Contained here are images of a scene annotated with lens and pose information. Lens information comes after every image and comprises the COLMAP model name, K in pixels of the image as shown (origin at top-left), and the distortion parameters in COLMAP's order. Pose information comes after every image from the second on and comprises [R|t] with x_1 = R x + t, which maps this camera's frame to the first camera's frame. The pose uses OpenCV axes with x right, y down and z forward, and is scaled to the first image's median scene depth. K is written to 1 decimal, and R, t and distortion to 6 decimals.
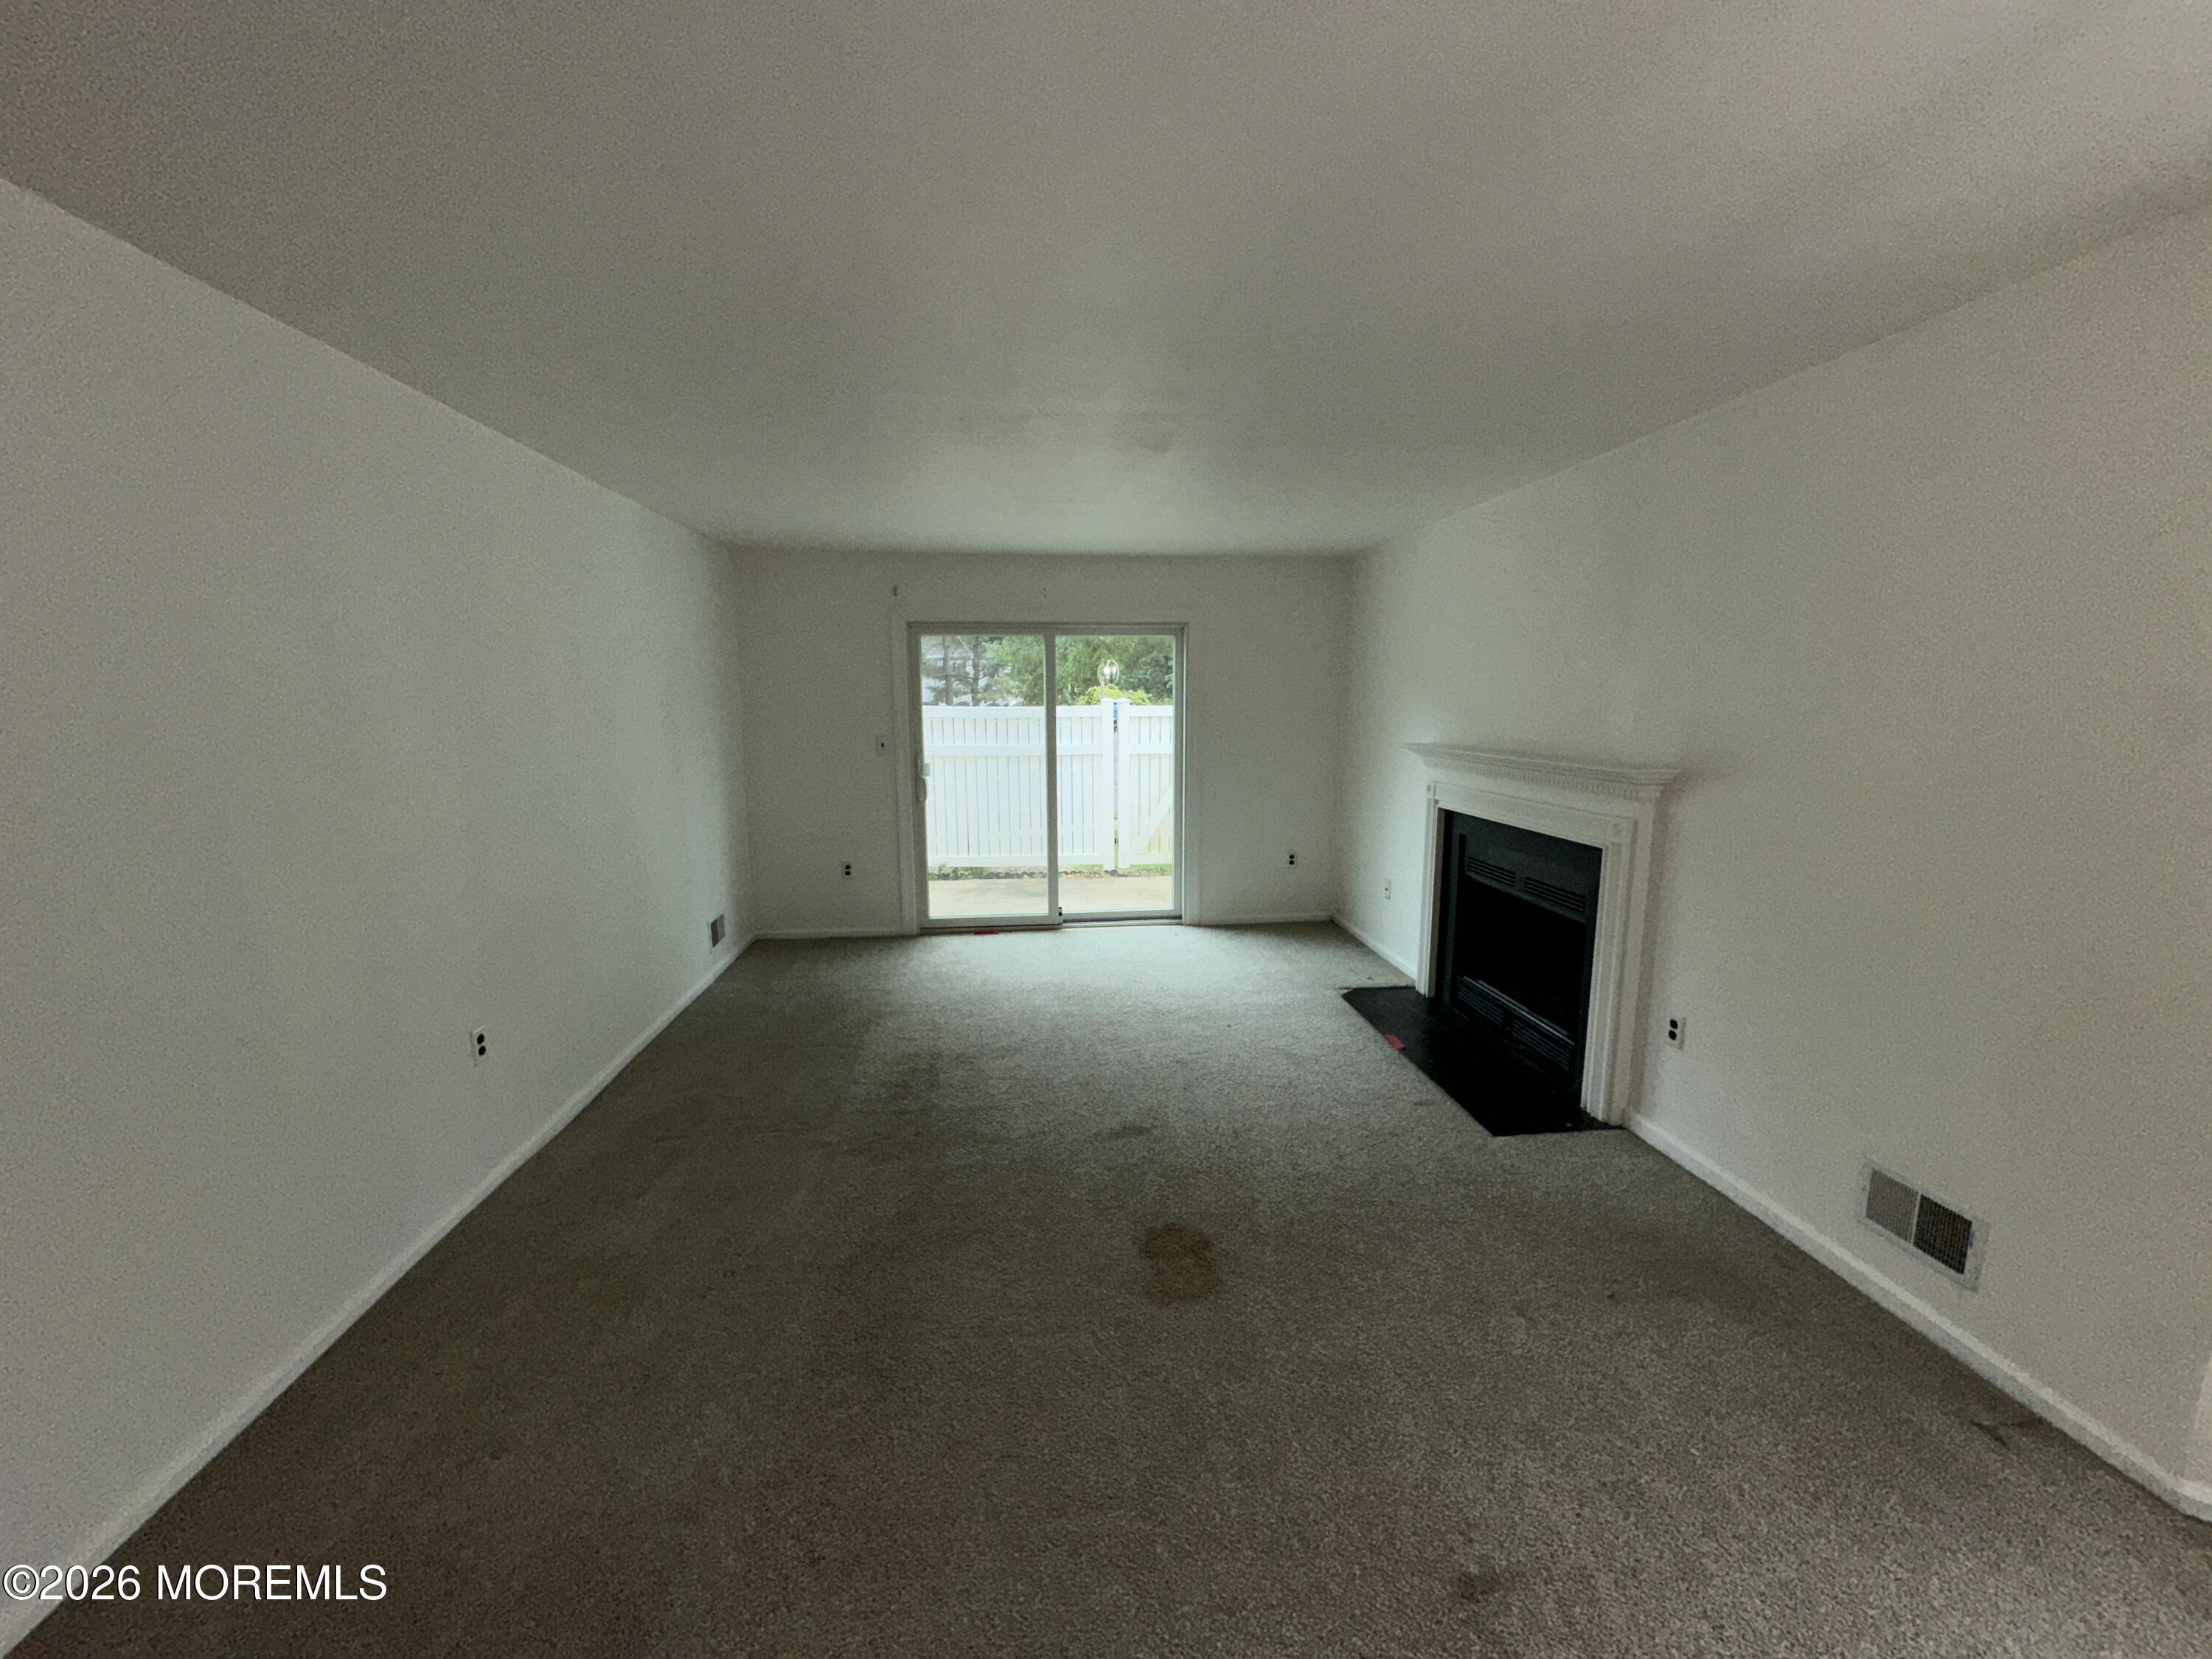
lens RADIAL K [[887.0, 0, 1103.5], [0, 887.0, 829.7], [0, 0, 1]] dist [-0.001844, -0.000144]
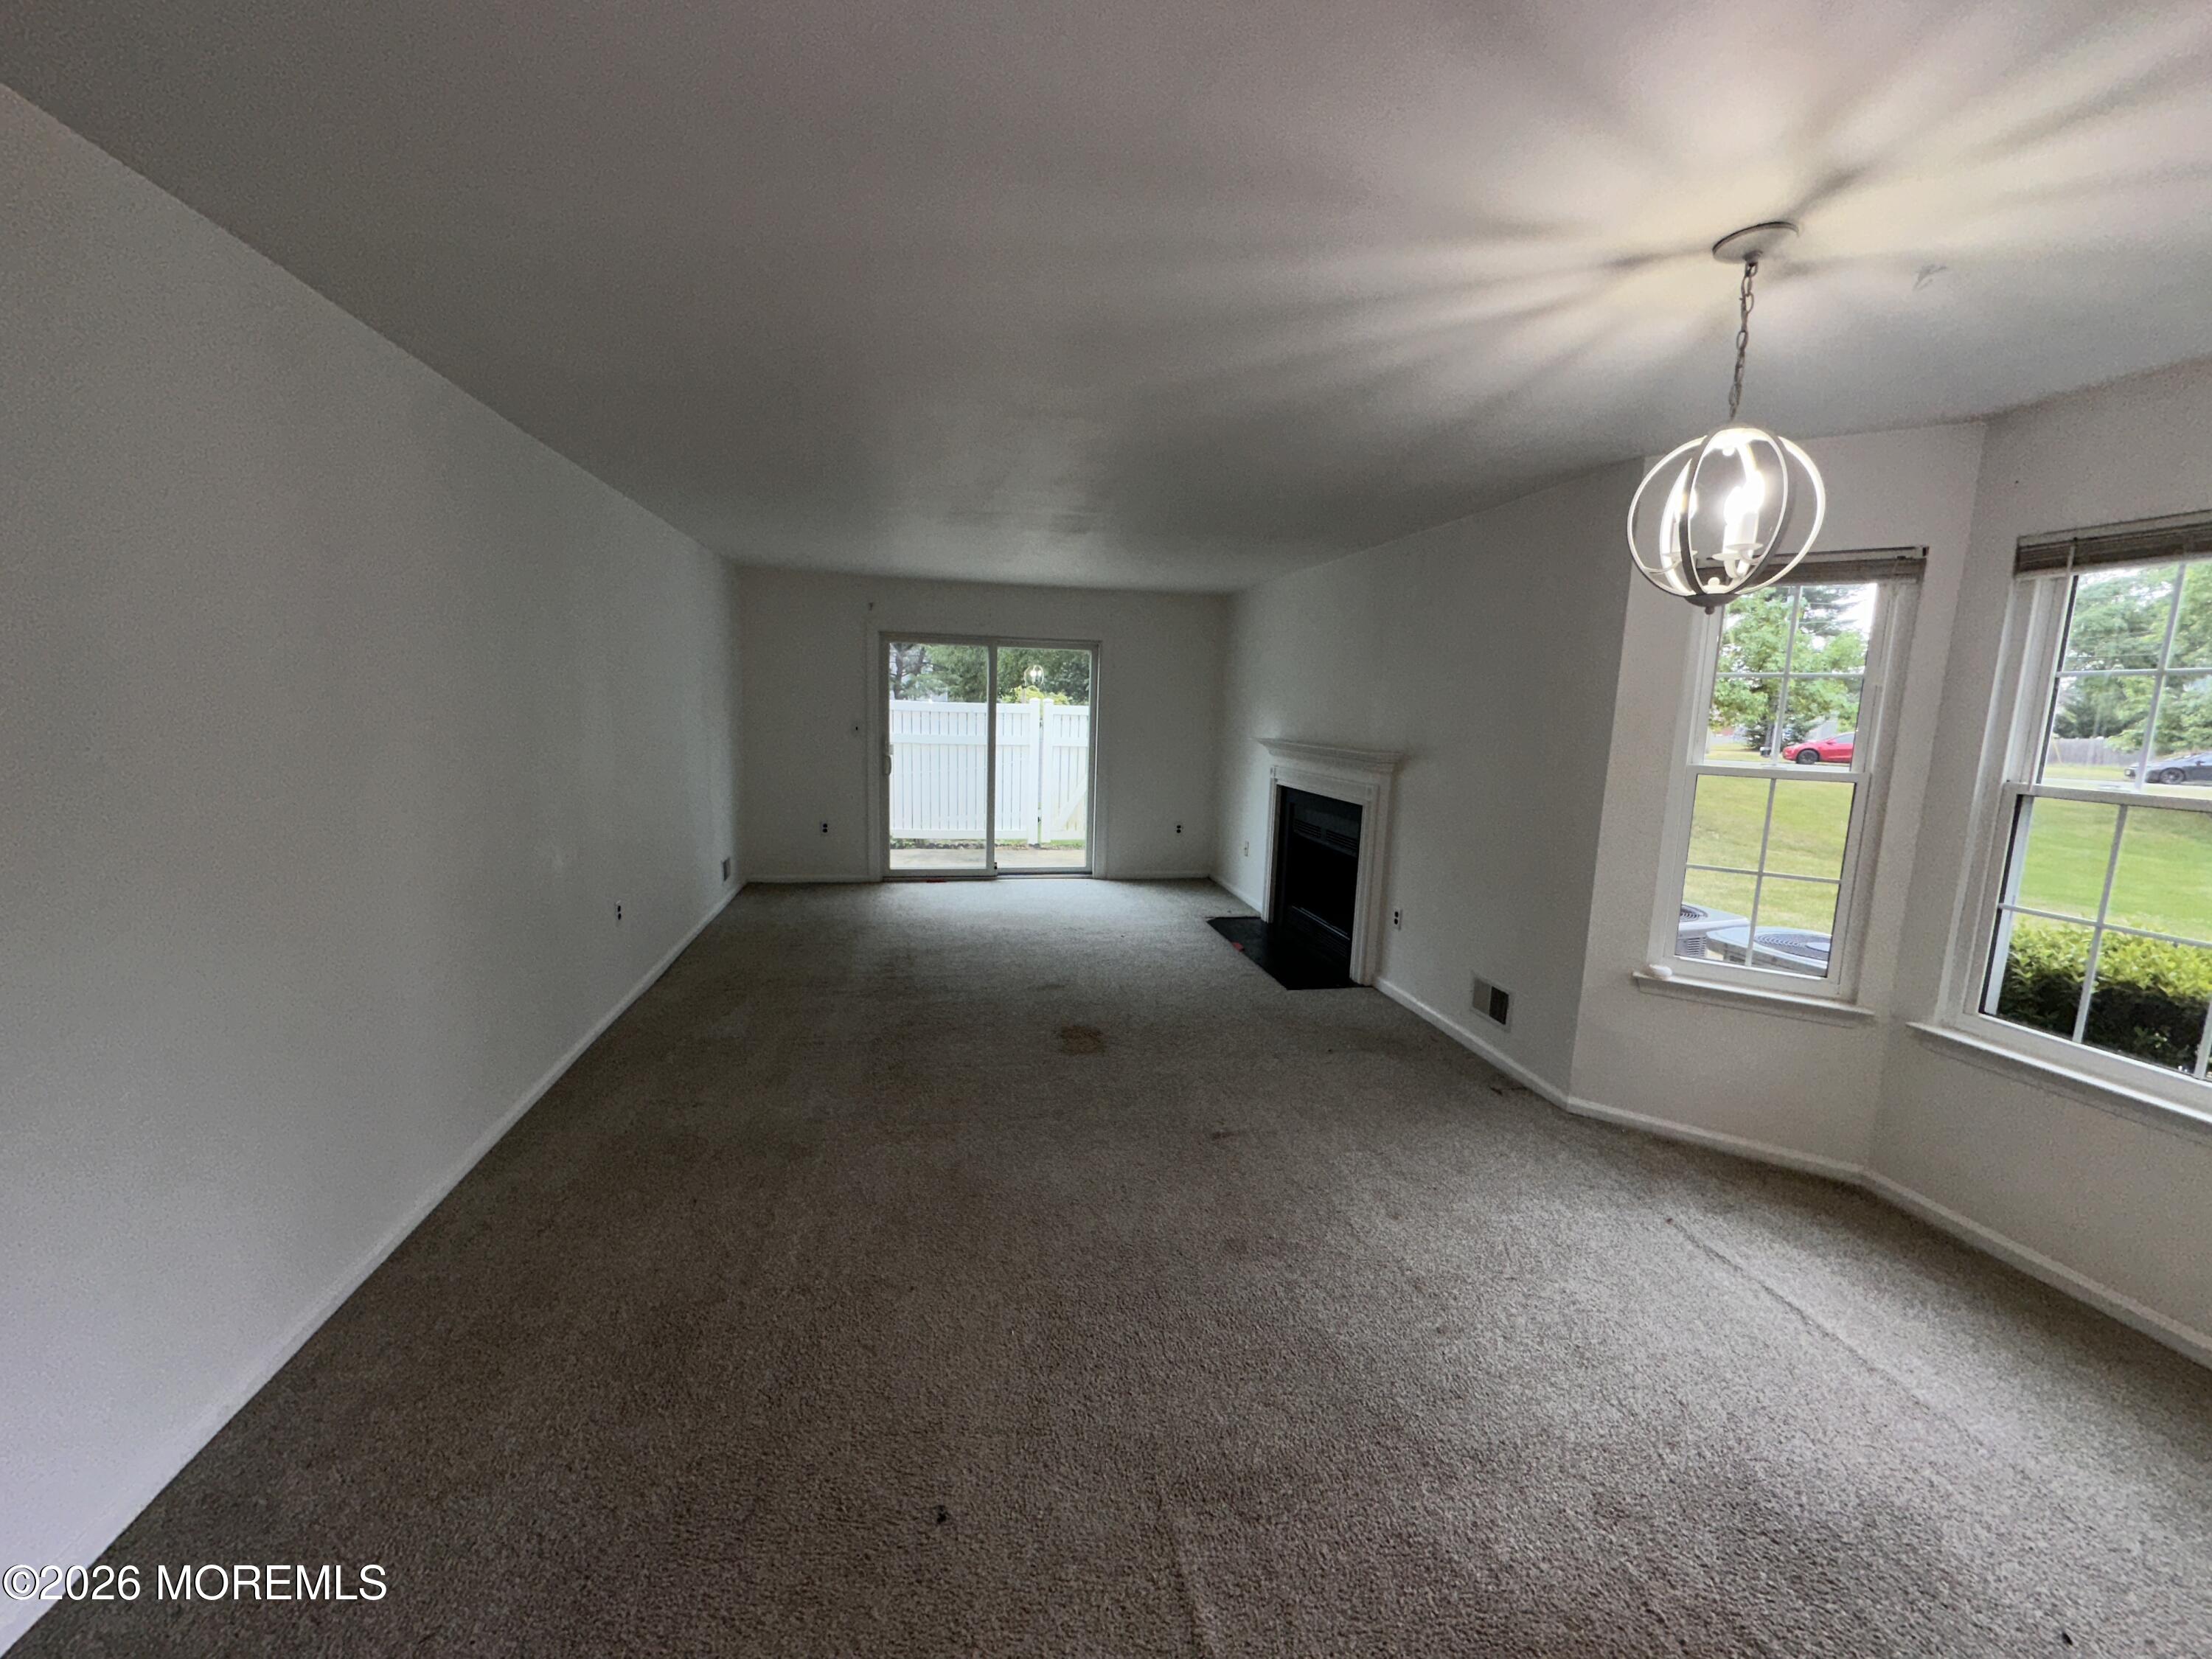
lens RADIAL K [[887.0, 0, 1103.5], [0, 887.0, 829.7], [0, 0, 1]] dist [-0.001844, -0.000144]
pose [[0.995435, 0.022126, 0.092844, -0.018203], [-0.021816, 0.999753, -0.004353, 0.054638], [-0.092917, 0.002308, 0.995671, -0.336353]]
